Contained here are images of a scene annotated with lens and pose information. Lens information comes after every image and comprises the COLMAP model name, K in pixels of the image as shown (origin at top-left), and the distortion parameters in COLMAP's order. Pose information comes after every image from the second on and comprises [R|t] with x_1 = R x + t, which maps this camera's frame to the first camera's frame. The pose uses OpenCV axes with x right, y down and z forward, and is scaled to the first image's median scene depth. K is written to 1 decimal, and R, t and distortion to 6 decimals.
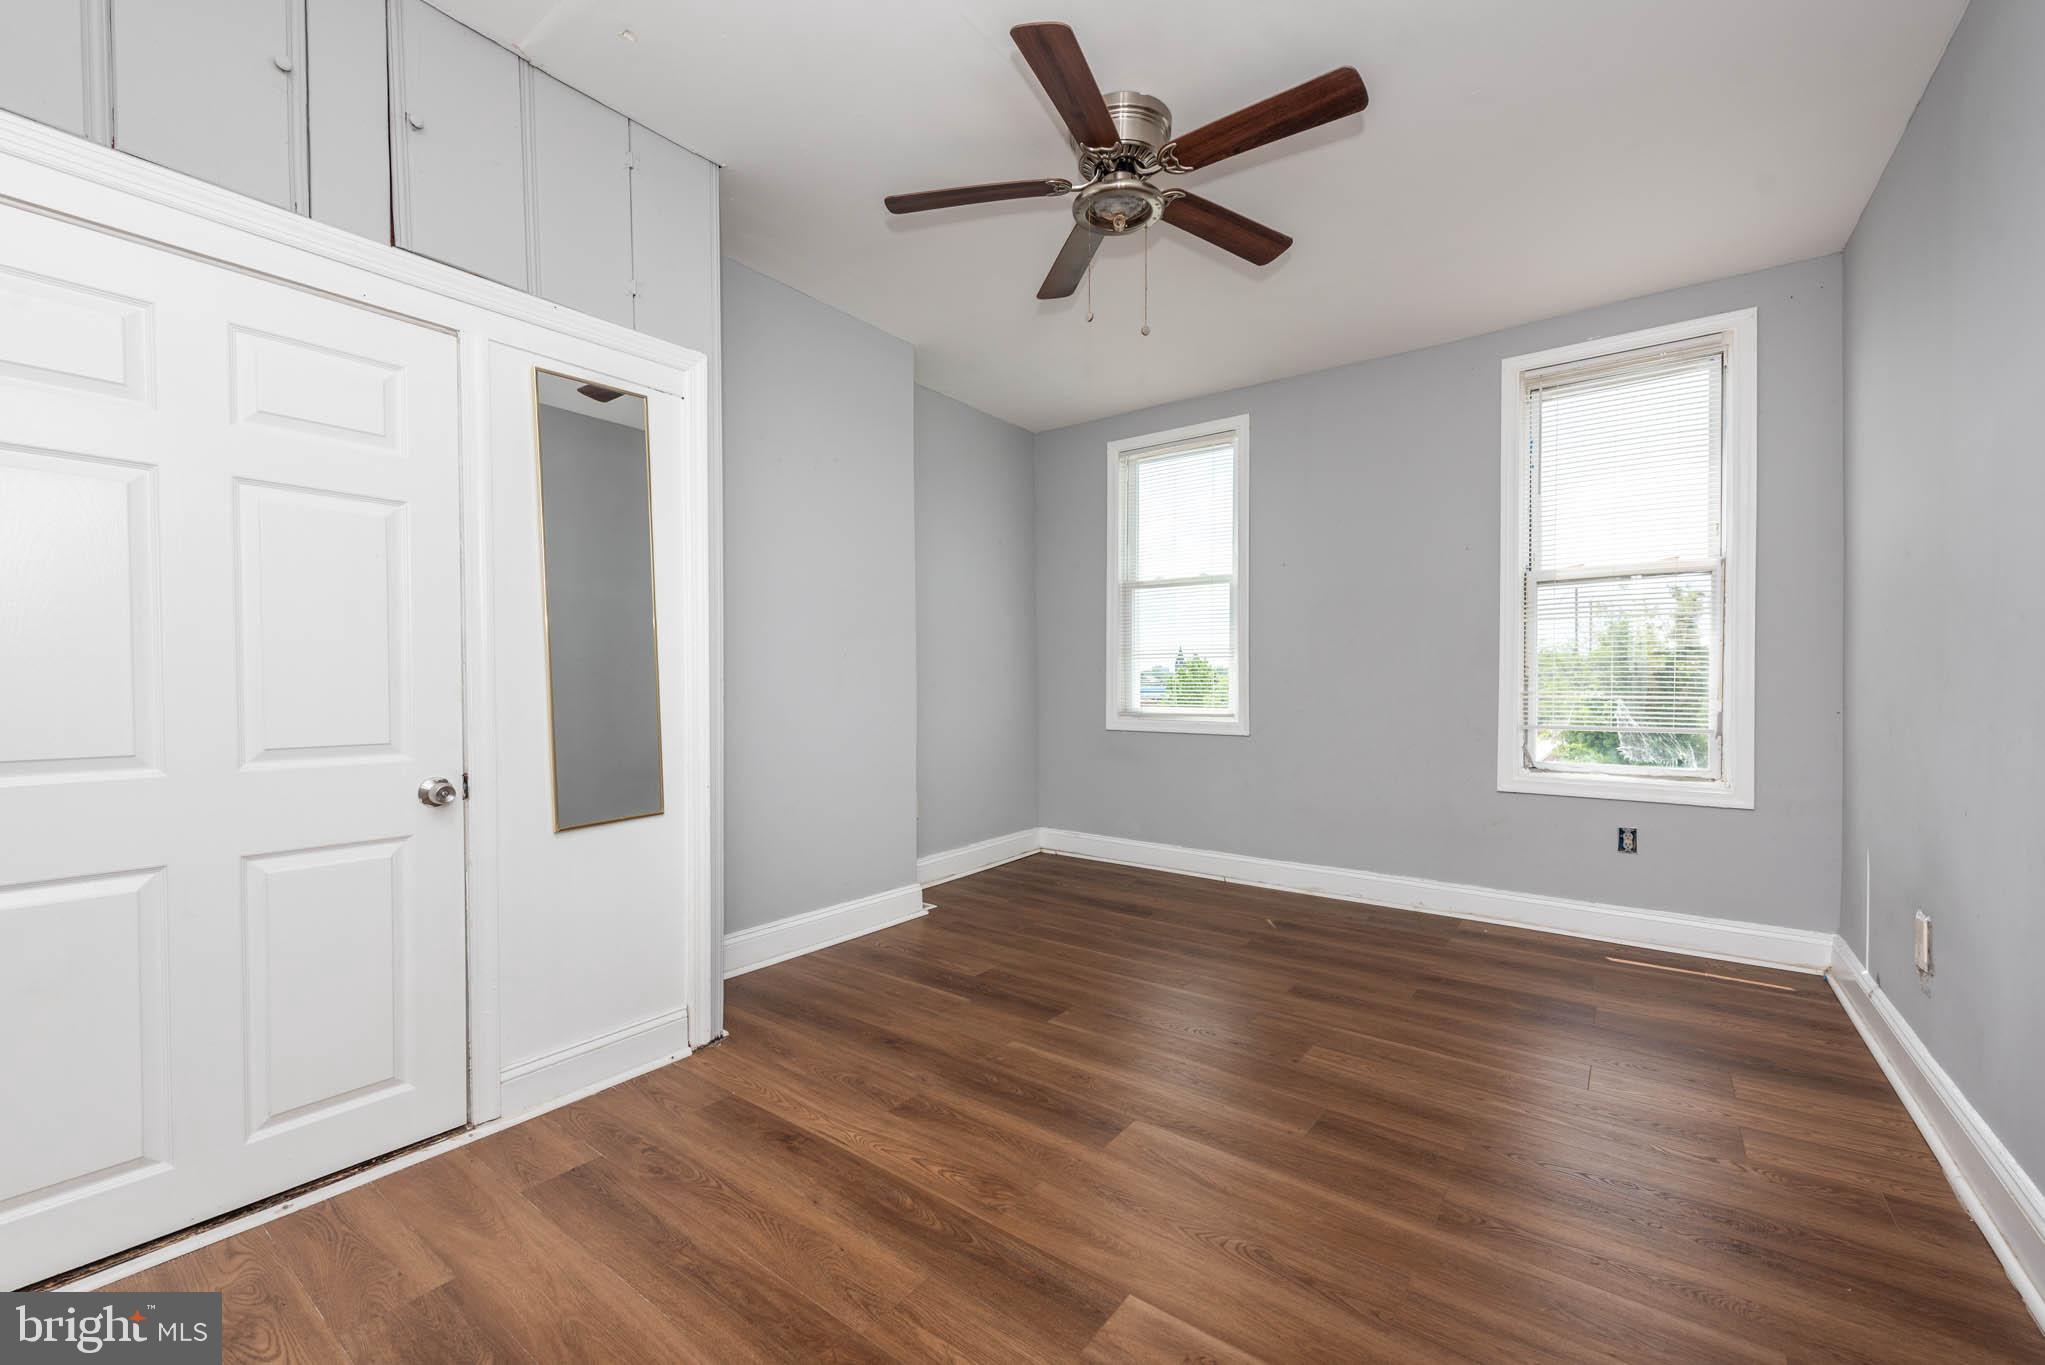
lens RADIAL K [[828.8, 0, 1027.4], [0, 828.8, 687.6], [0, 0, 1]] dist [0.017678, -0.001986]
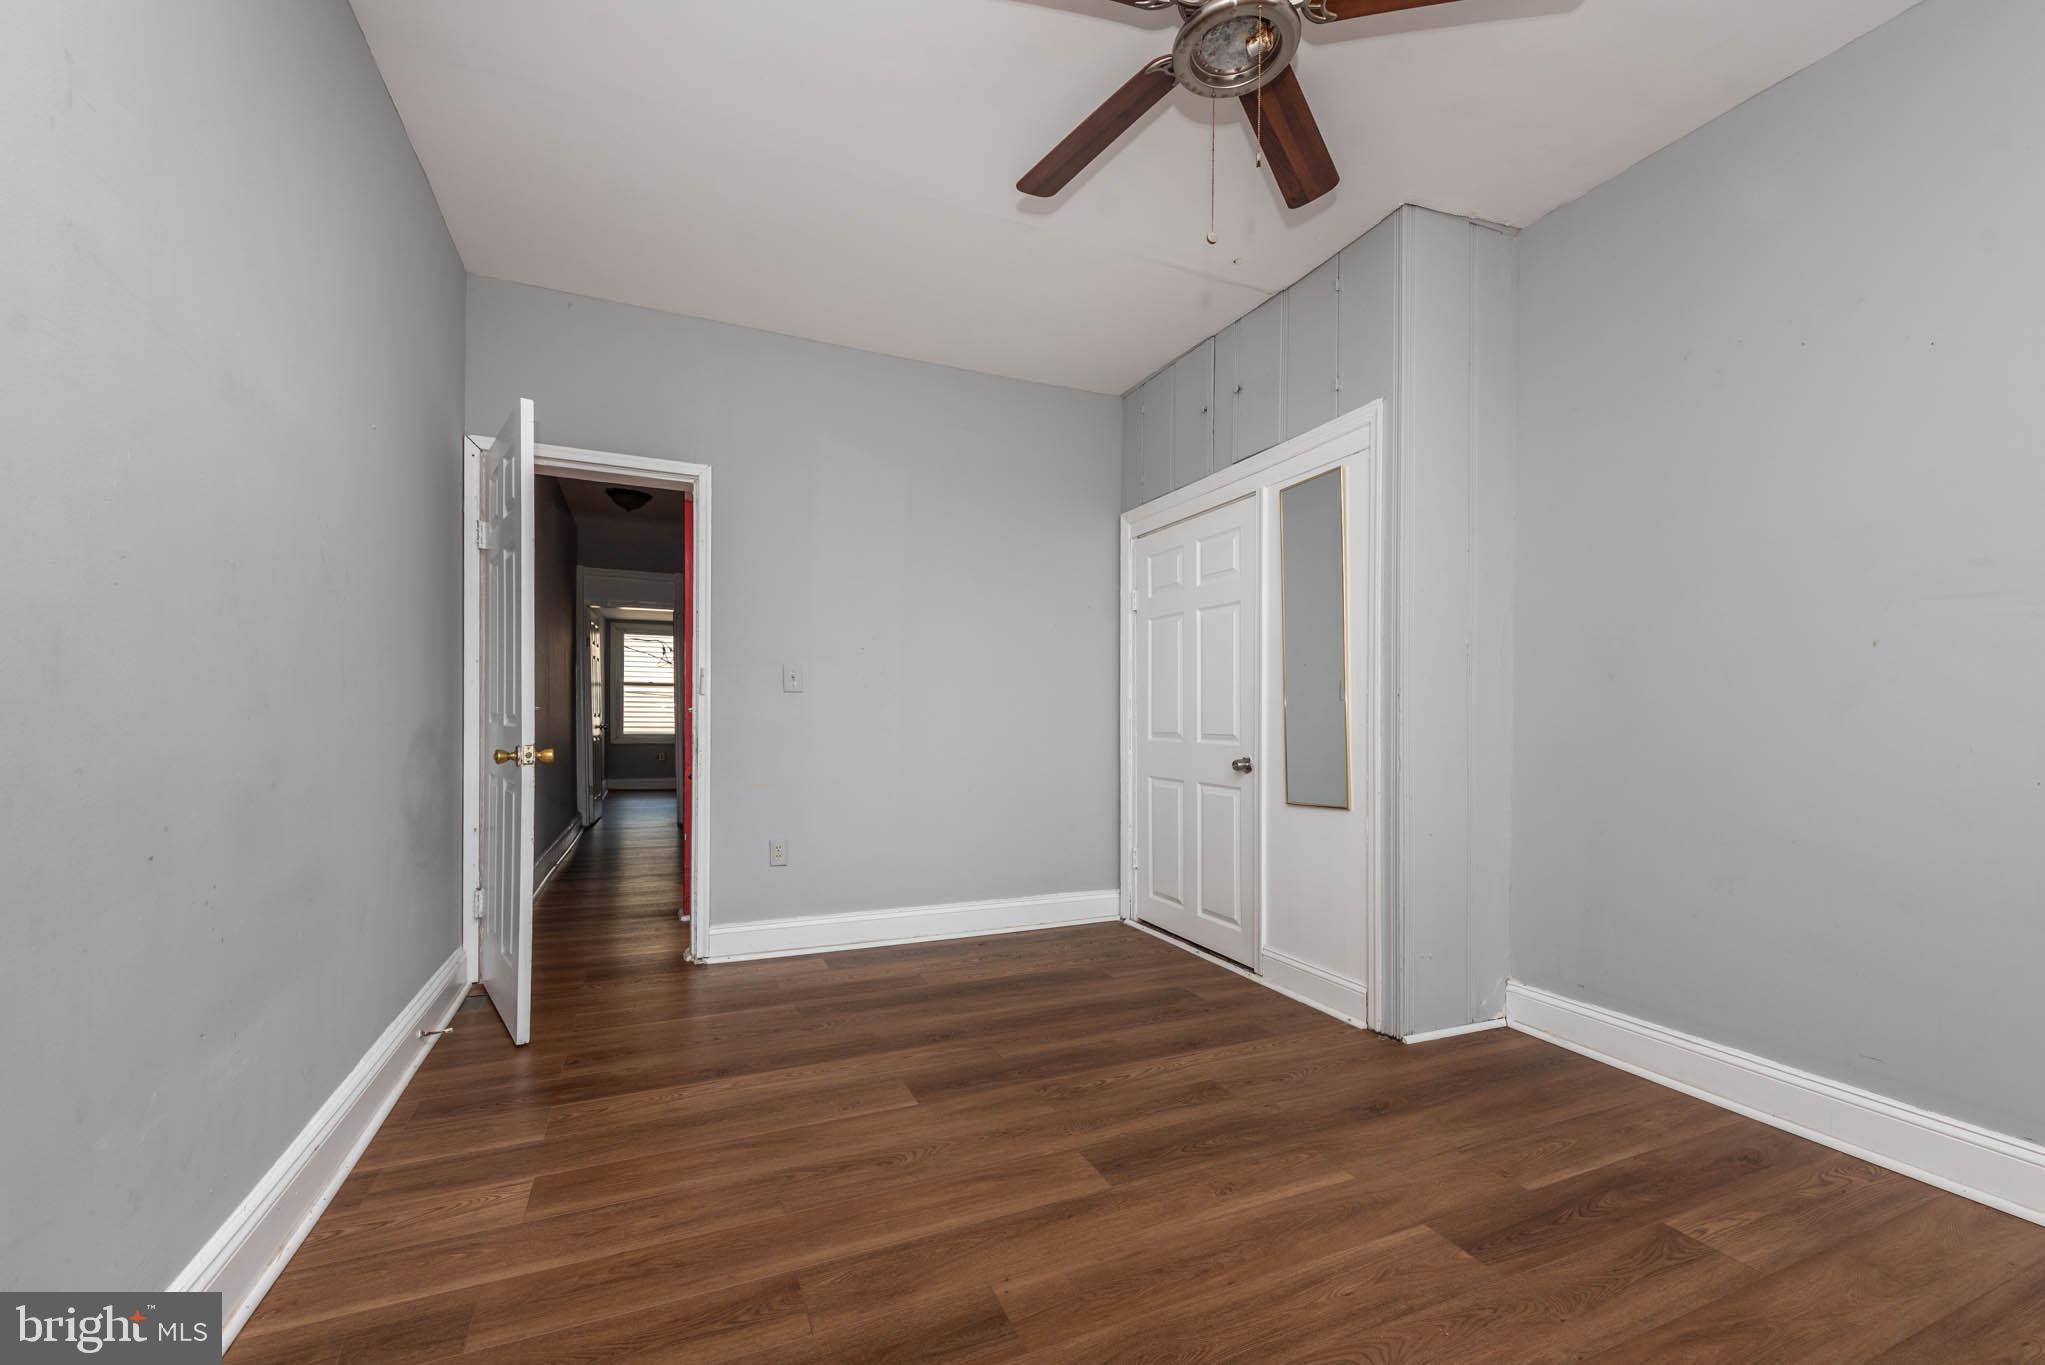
lens RADIAL K [[828.8, 0, 1023.8], [0, 828.8, 714.9], [0, 0, 1]] dist [0.017678, -0.001986]
pose [[-0.492306, -0.001894, -0.870420, 0.908996], [-0.007380, 0.999971, 0.001999, 0.017123], [0.870391, 0.007408, -0.492306, 1.297986]]
